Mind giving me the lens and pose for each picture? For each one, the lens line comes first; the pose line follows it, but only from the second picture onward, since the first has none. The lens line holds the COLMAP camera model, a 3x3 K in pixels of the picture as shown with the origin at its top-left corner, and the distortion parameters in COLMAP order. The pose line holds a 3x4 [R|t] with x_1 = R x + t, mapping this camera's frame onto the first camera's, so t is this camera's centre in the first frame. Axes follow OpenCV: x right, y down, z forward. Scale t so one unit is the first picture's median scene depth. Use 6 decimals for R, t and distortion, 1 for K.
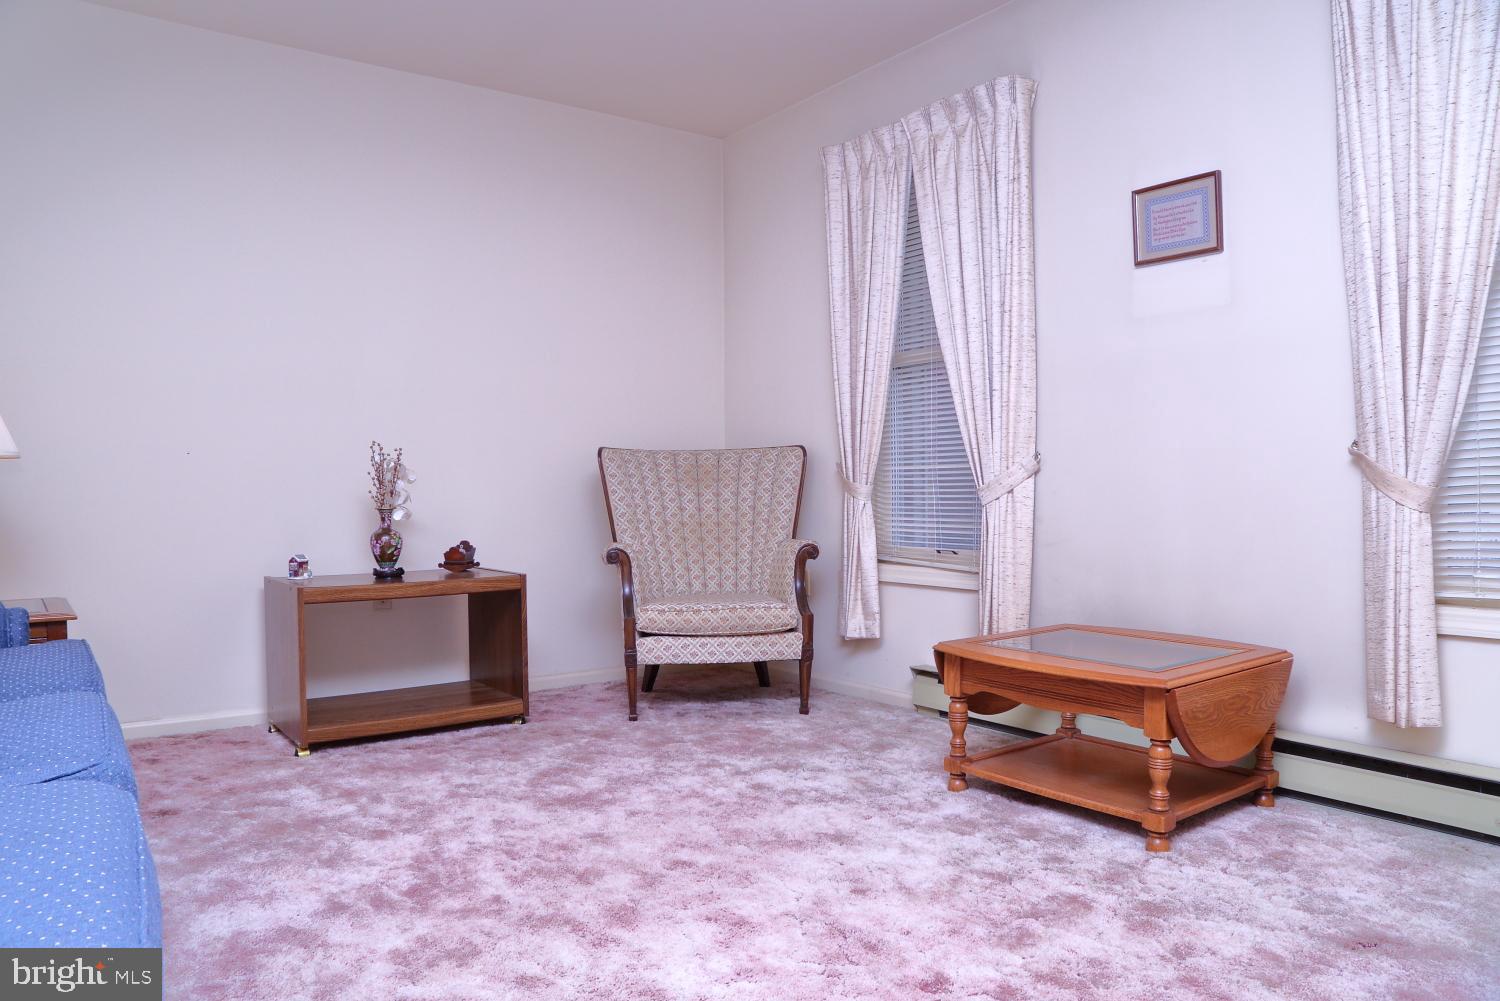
lens RADIAL K [[1042.3, 0, 748.2], [0, 1042.3, 493.5], [0, 0, 1]] dist [-0.116800, 0.053937]
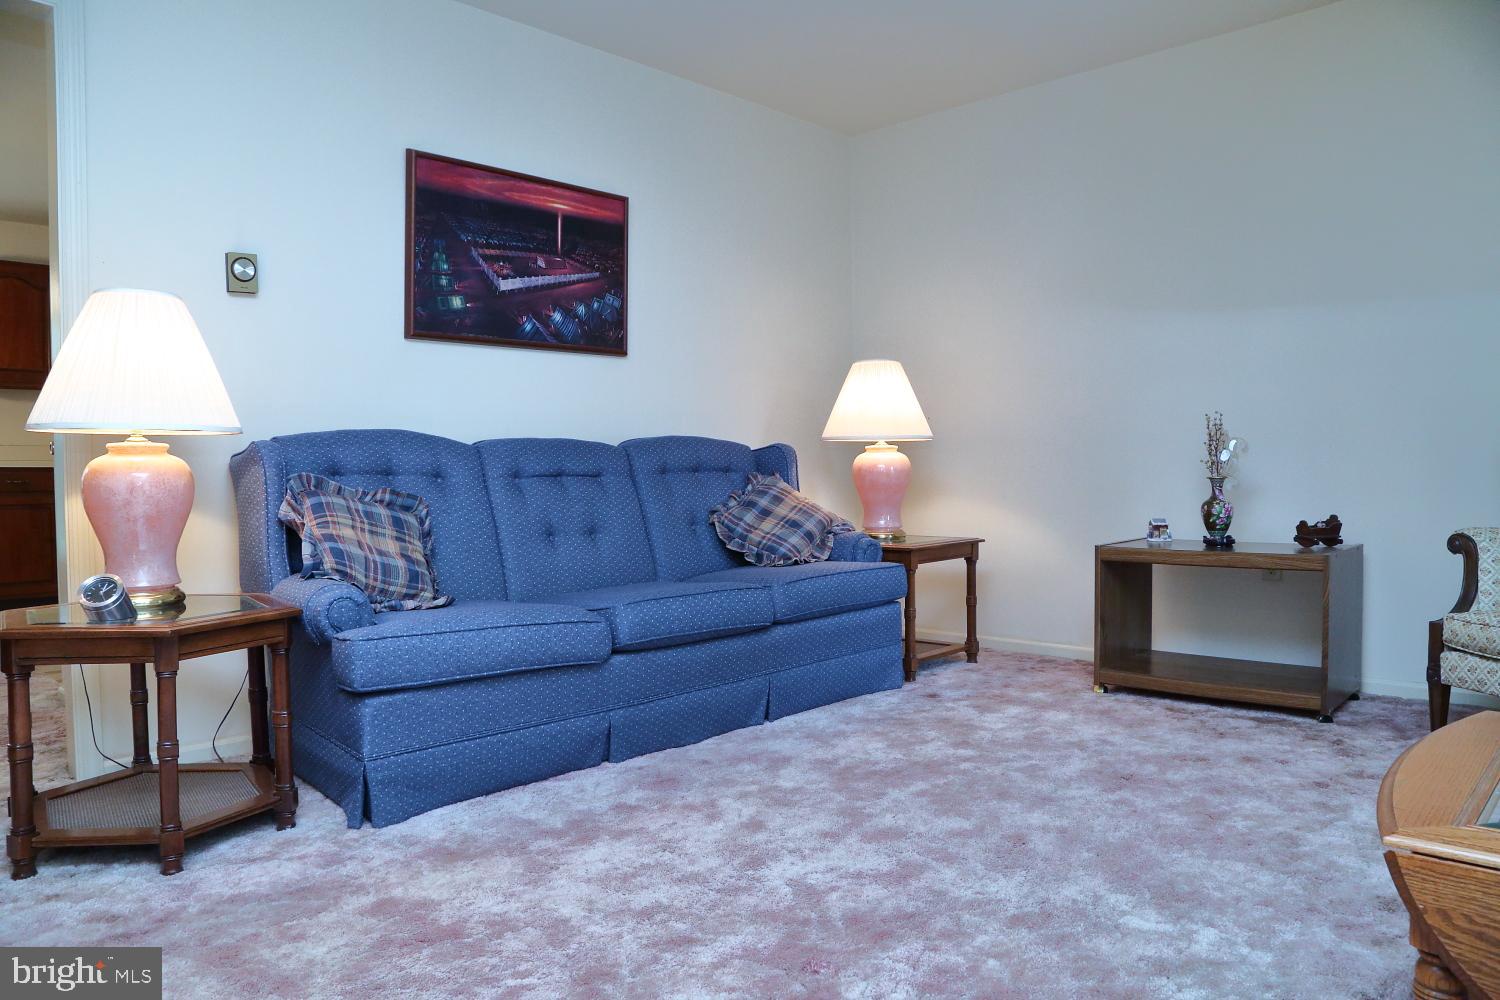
lens RADIAL K [[1042.3, 0, 744.3], [0, 1042.3, 493.4], [0, 0, 1]] dist [-0.116800, 0.053937]
pose [[0.151465, 0.031249, -0.987968, 0.839681], [0.005863, 0.999454, 0.032511, -0.007447], [0.988445, -0.010716, 0.151200, 0.576006]]
